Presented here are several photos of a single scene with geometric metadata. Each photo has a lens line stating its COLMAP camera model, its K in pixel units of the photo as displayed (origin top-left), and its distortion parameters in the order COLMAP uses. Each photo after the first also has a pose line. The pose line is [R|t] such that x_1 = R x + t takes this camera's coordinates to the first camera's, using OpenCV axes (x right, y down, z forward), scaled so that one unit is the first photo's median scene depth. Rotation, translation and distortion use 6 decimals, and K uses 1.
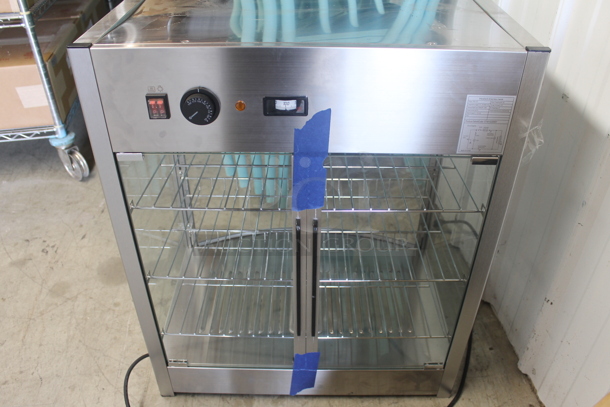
lens RADIAL K [[514.9, 0, 305.7], [0, 514.9, 194.8], [0, 0, 1]] dist [-0.153091, 0.131648]
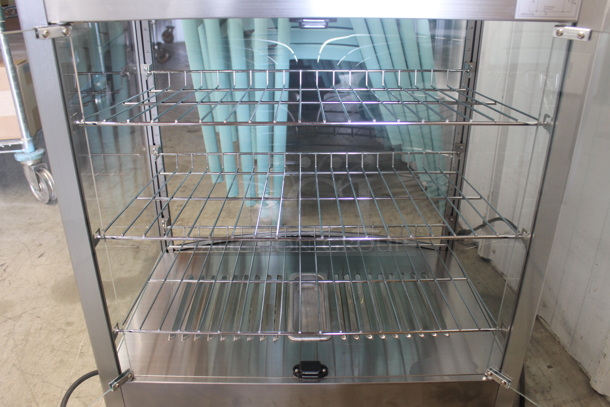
lens RADIAL K [[514.9, 0, 305.7], [0, 514.9, 194.8], [0, 0, 1]] dist [-0.153091, 0.131648]
pose [[0.999888, -0.009275, 0.011753, -0.008585], [0.011261, 0.983215, -0.182104, 0.134535], [-0.009867, 0.182216, 0.983209, 0.151709]]
